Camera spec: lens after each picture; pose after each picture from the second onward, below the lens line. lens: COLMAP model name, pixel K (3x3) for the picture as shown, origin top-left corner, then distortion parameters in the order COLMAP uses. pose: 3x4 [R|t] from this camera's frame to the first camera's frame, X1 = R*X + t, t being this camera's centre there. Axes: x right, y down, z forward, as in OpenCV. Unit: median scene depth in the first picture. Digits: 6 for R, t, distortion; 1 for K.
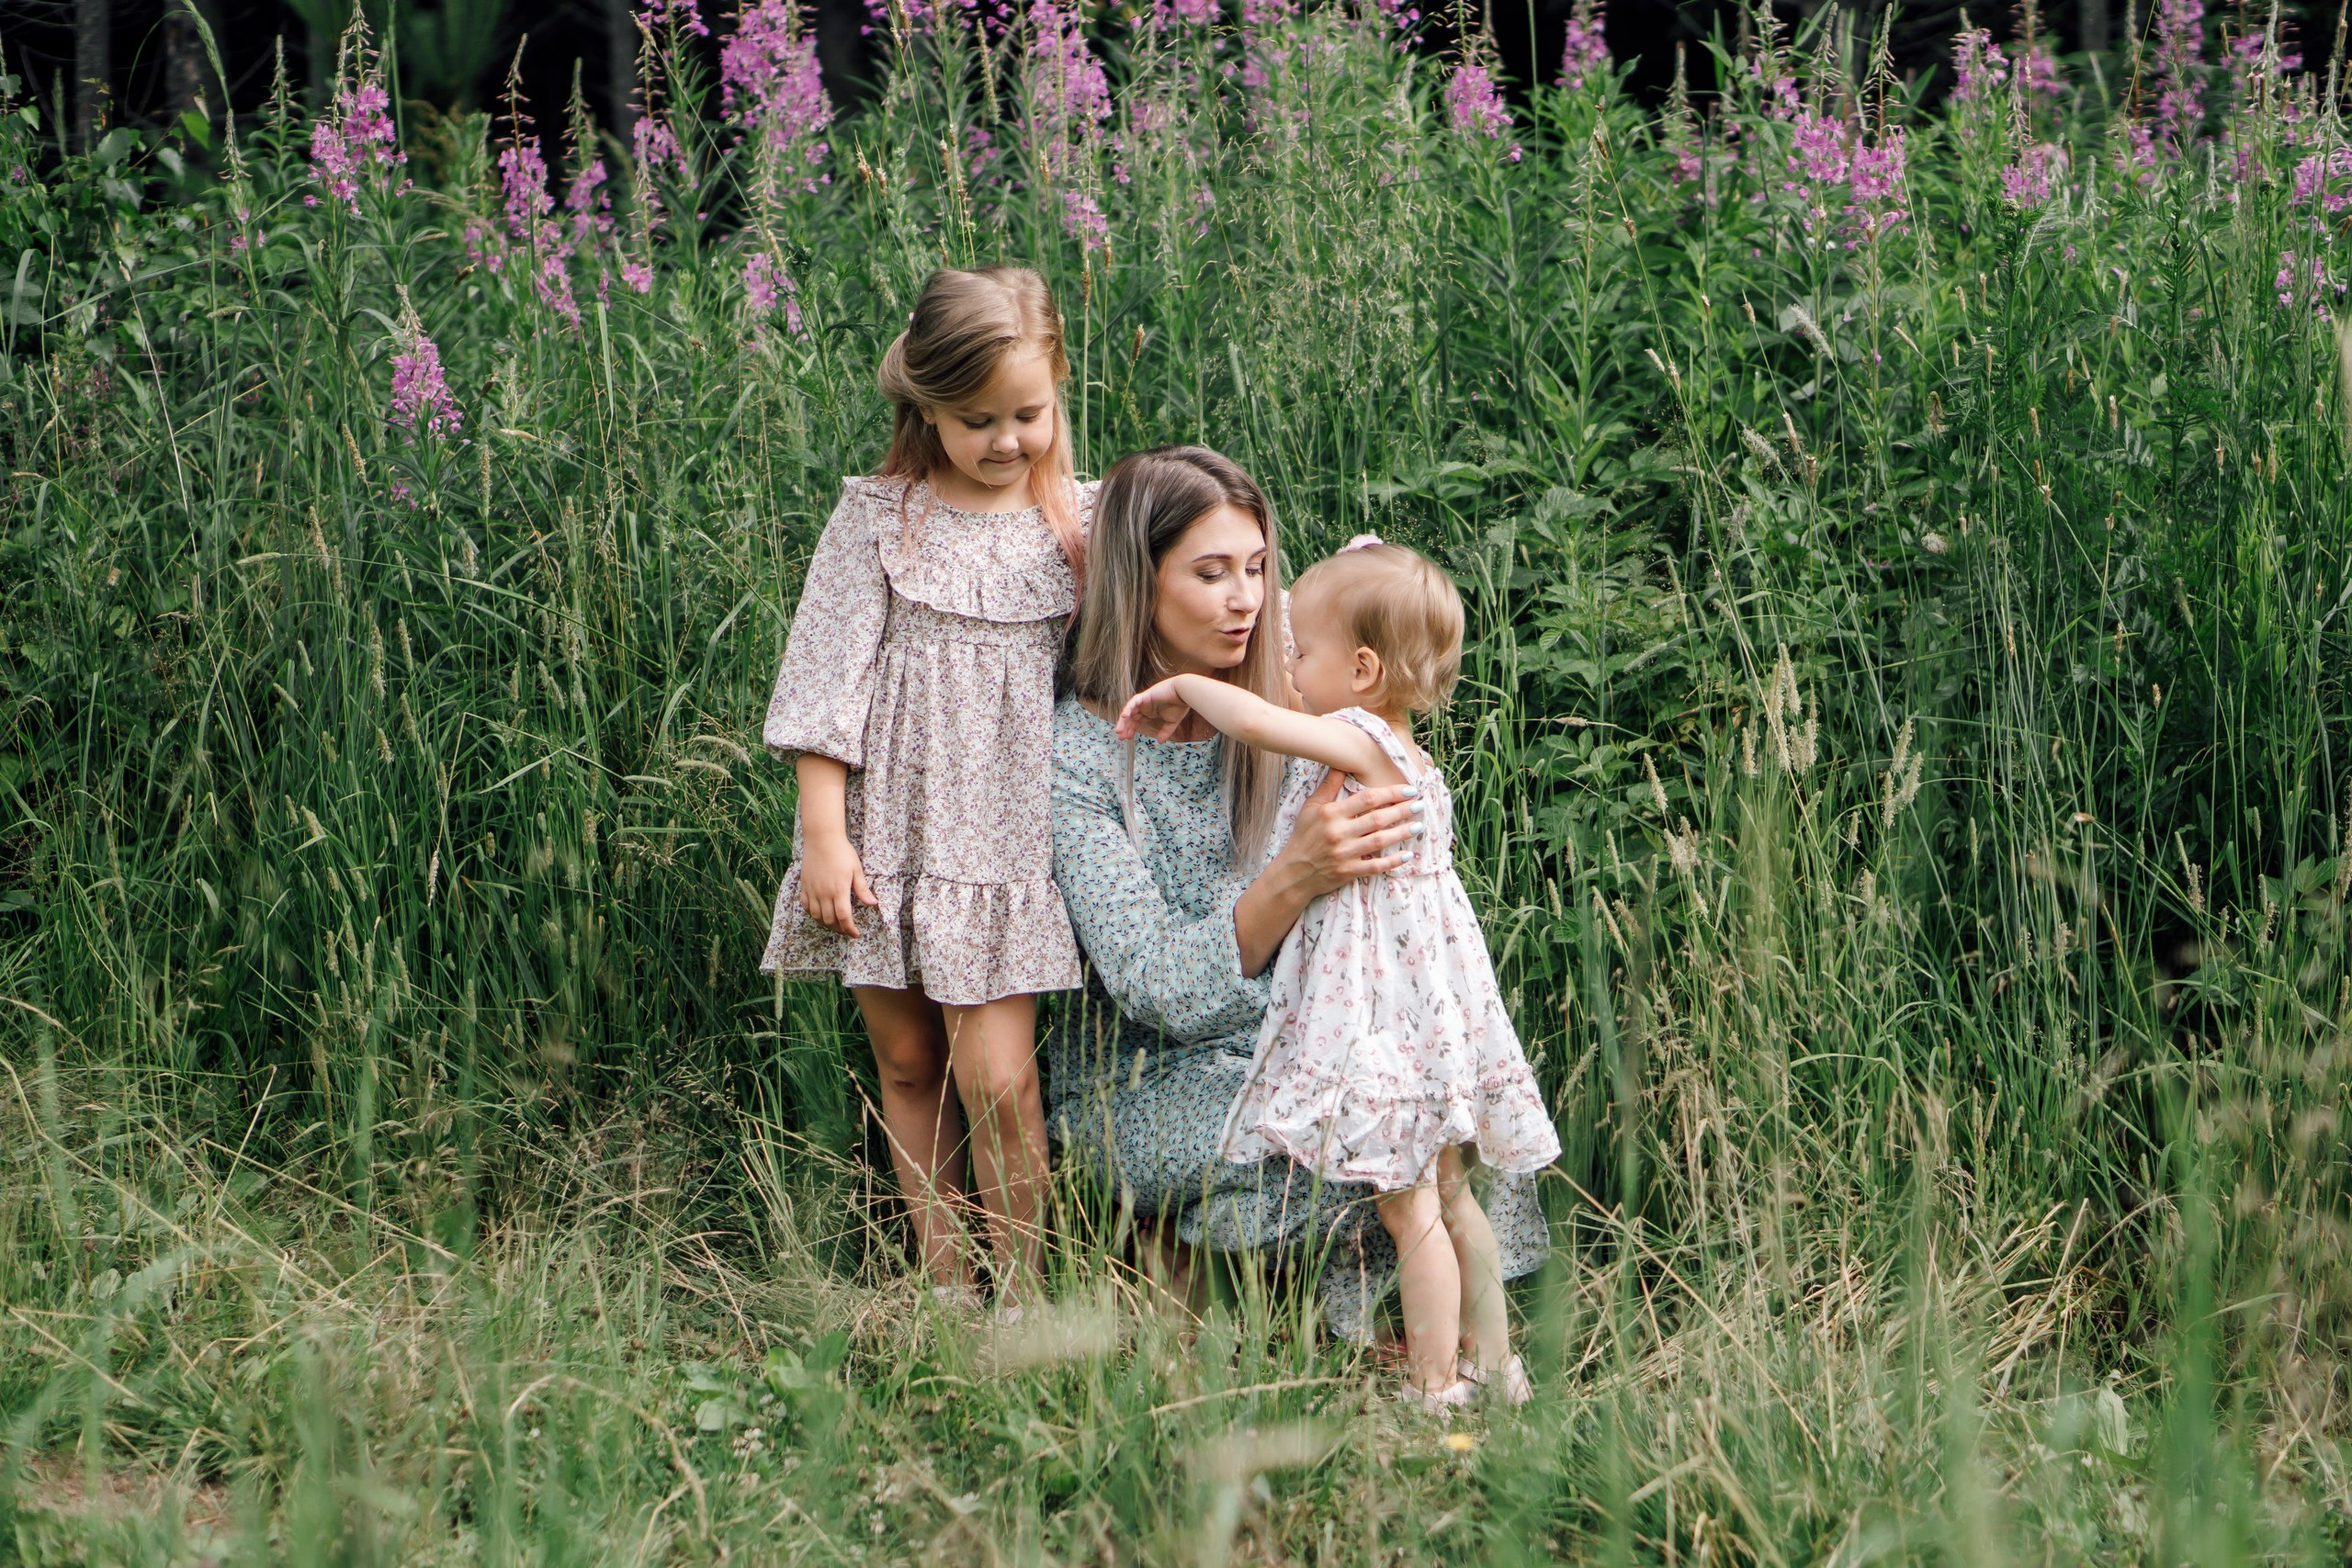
lens RADIAL K [[5078.4, 0, 1218.2], [0, 5078.4, 753.5], [0, 0, 1]] dist [0.076965, -0.341308]
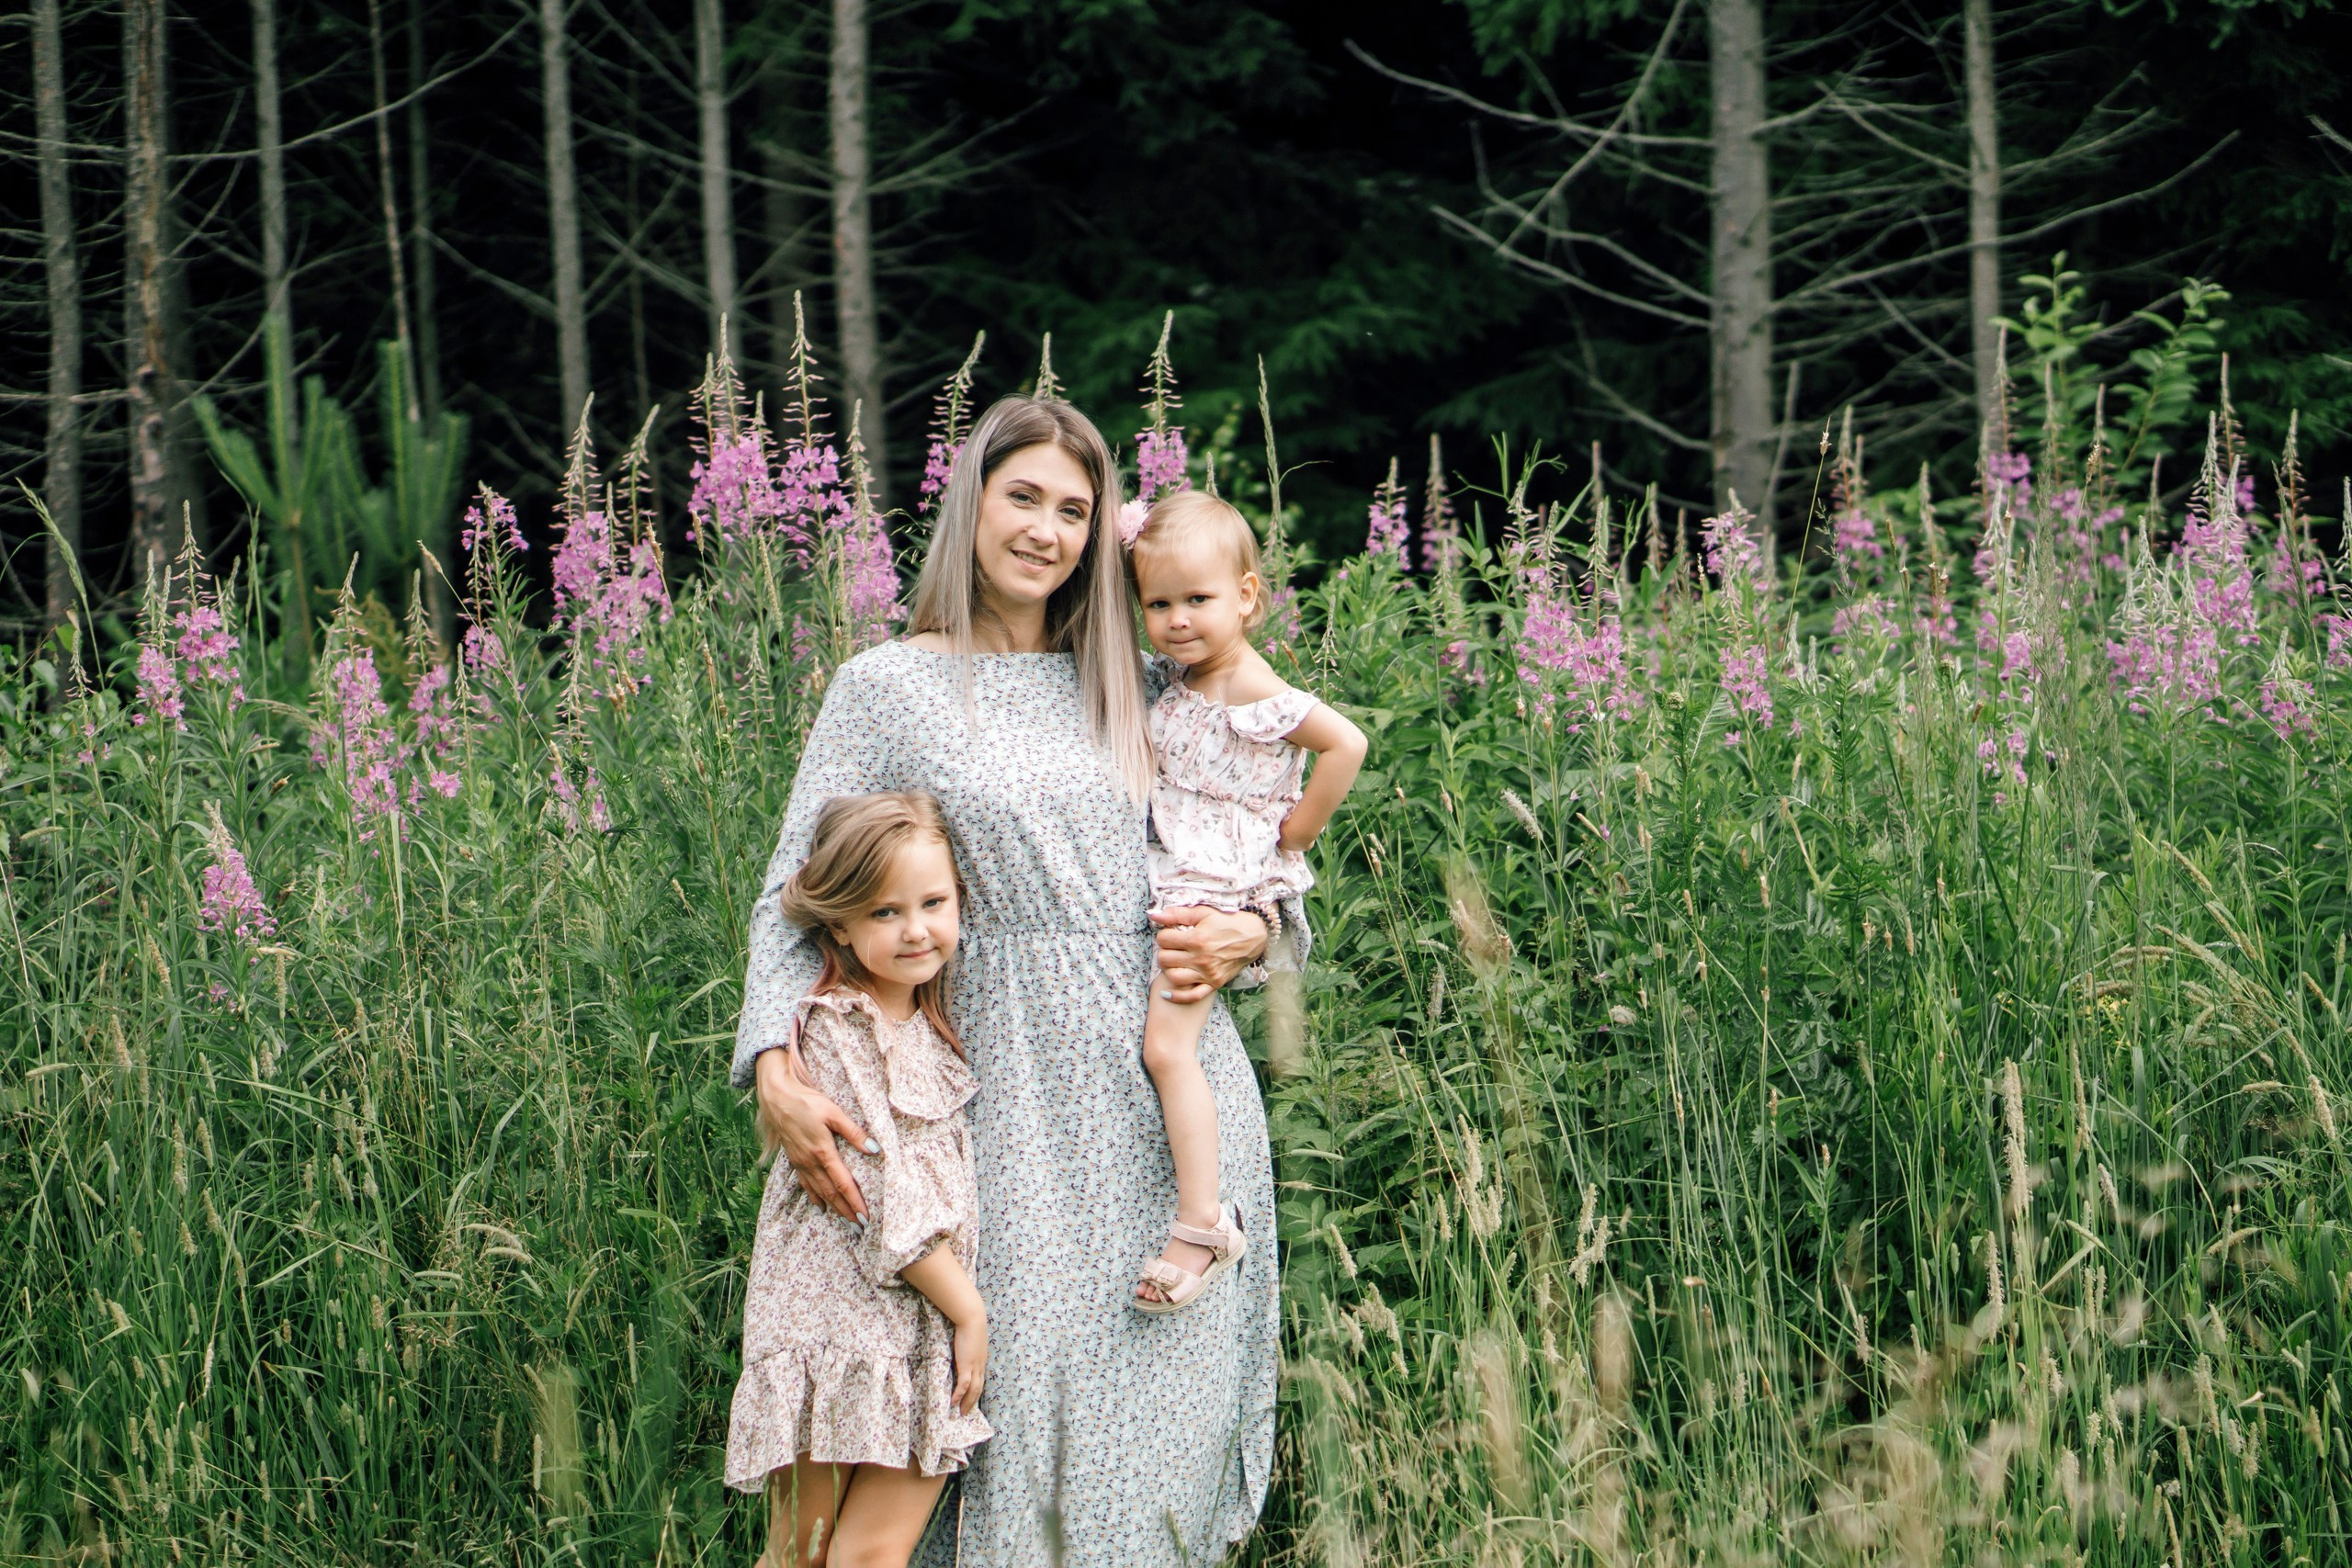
lens RADIAL K [[5147.8, 0, 1216.8], [0, 5147.8, 716.0], [0, 0, 1]] dist [0.119690, -0.772695]
pose [[0.999551, -0.024815, -0.016781, 0.066203], [0.023232, 0.995788, -0.088695, -0.008785], [0.018912, 0.088266, 0.995917, -0.069364]]
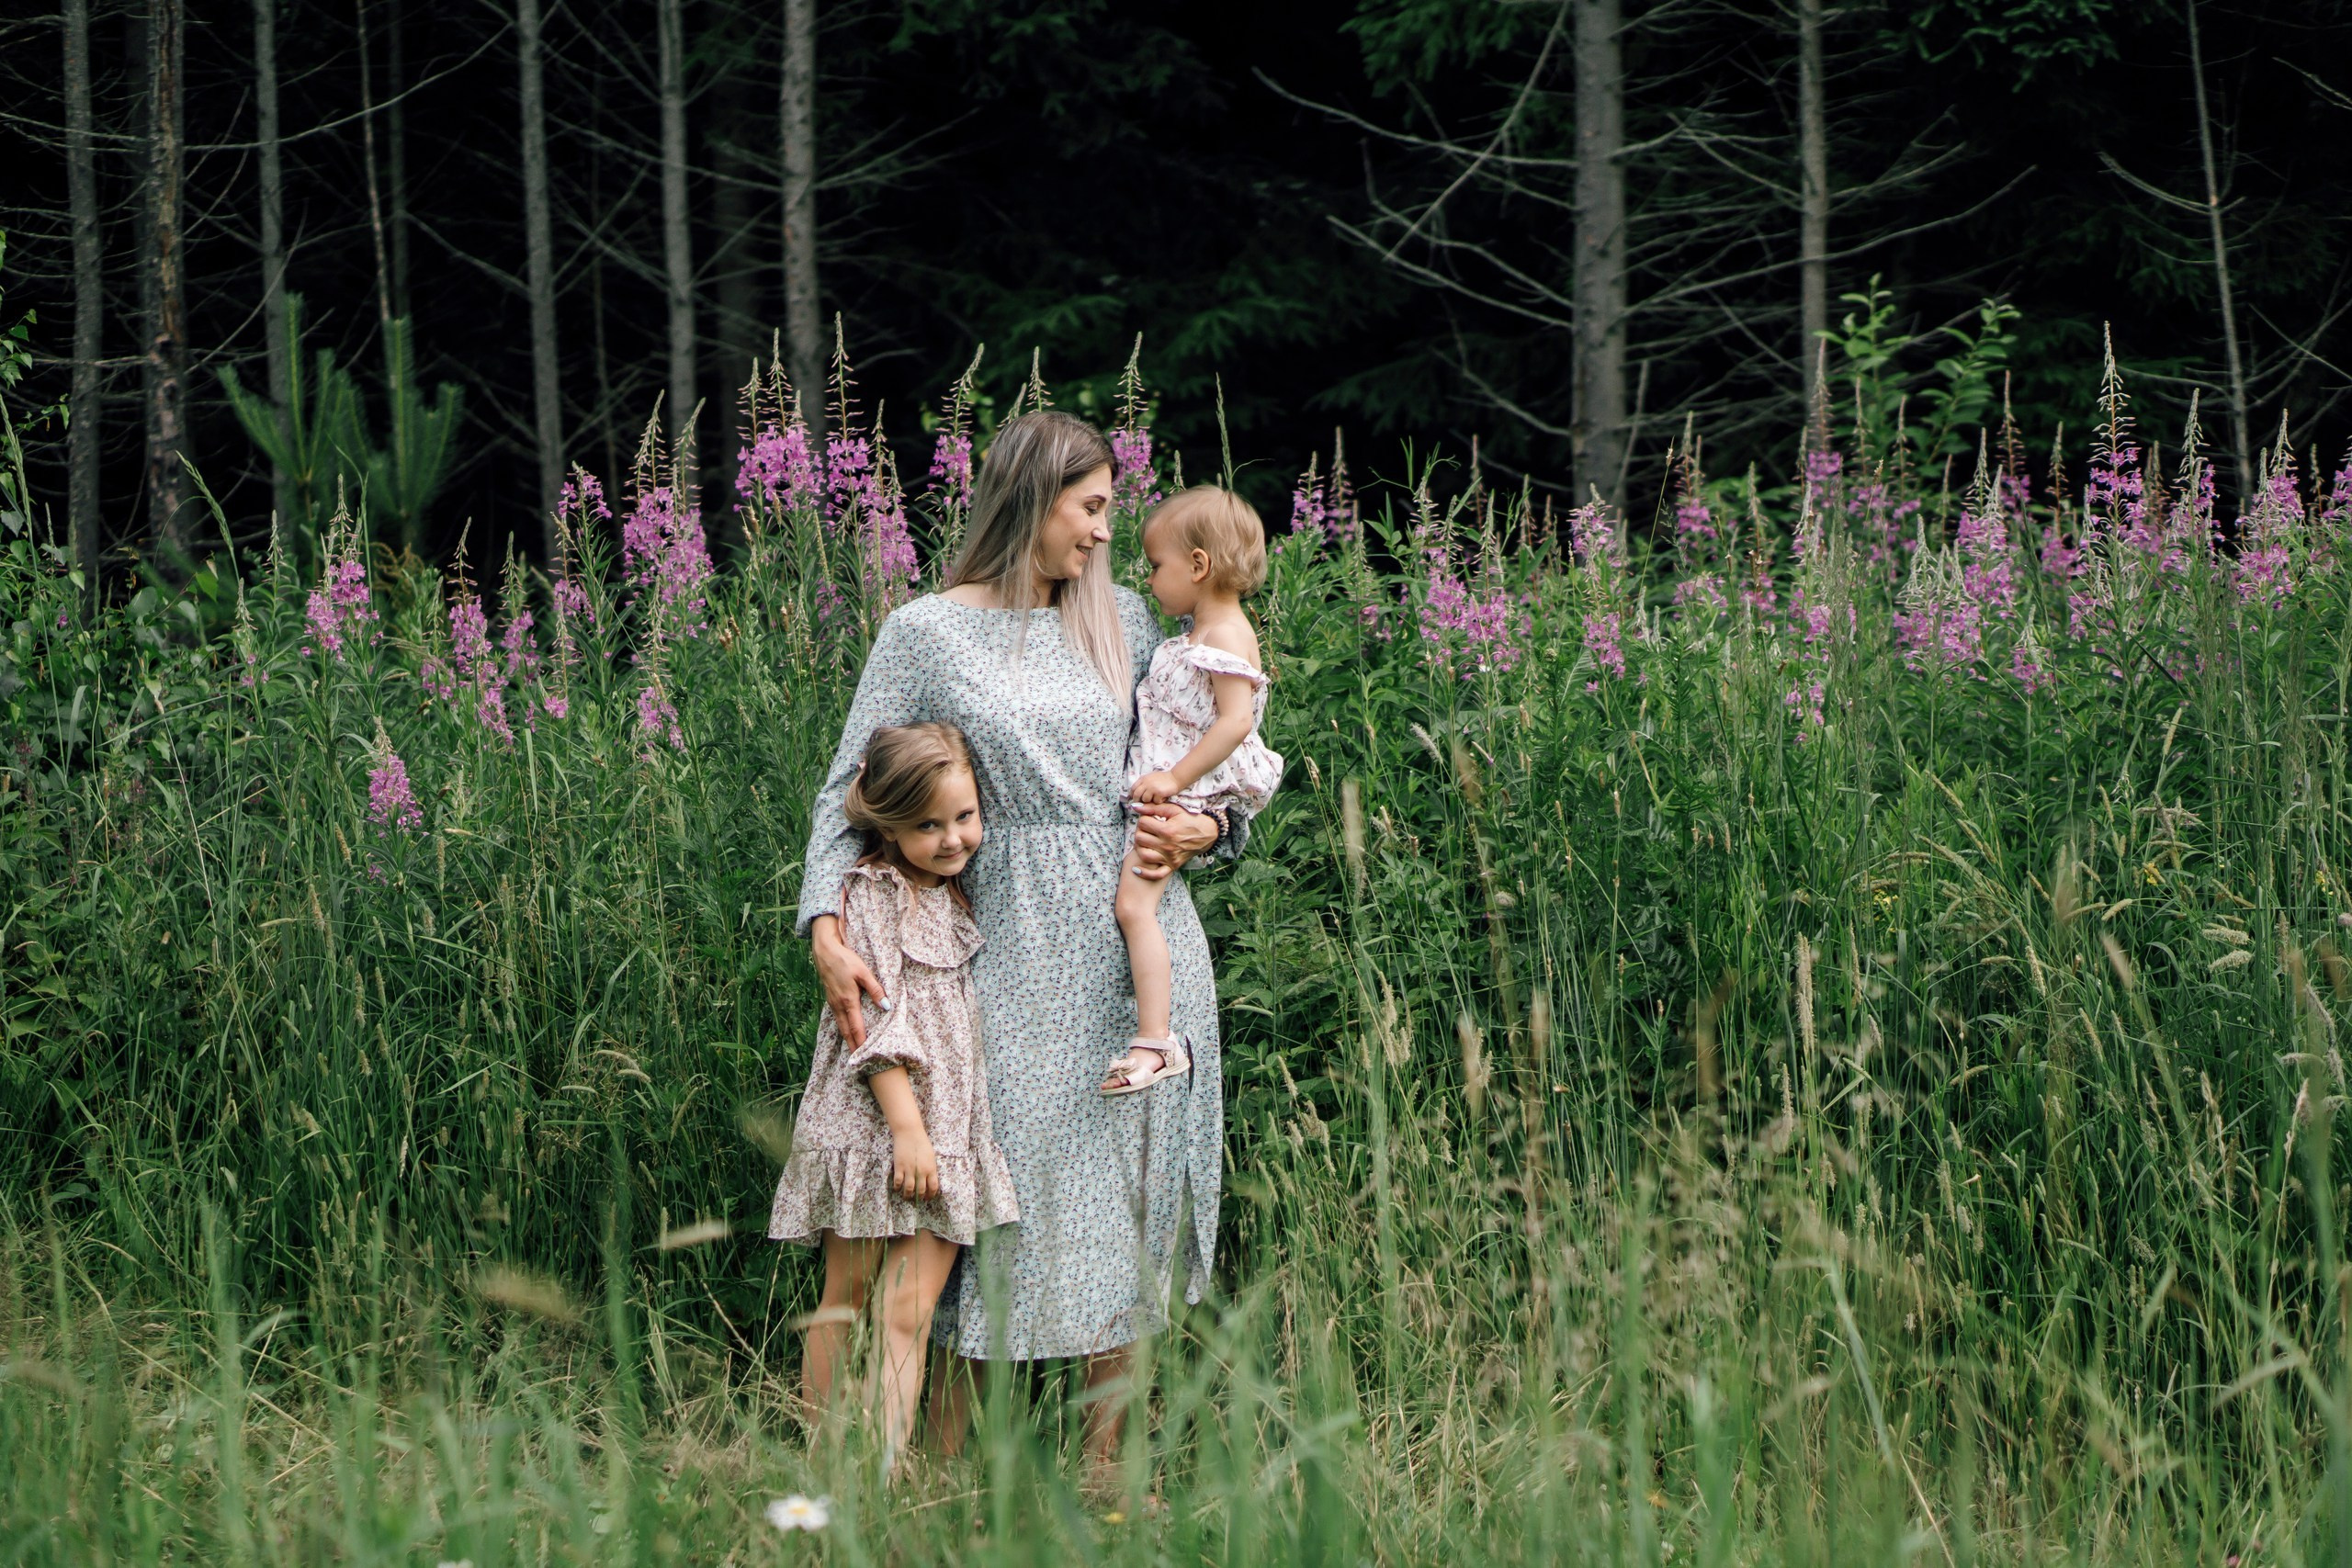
lens RADIAL K [[5078.4, 0, 1218.2], [0, 5078.4, 753.5], [0, 0, 1]] dist [0.076965, -0.341308]
pose [[0.999878, -0.009552, 0.012339, 0.041379], [0.010414, 0.997362, -0.071839, 0.014756], [-0.011620, 0.071959, 0.997340, -0.317570]]
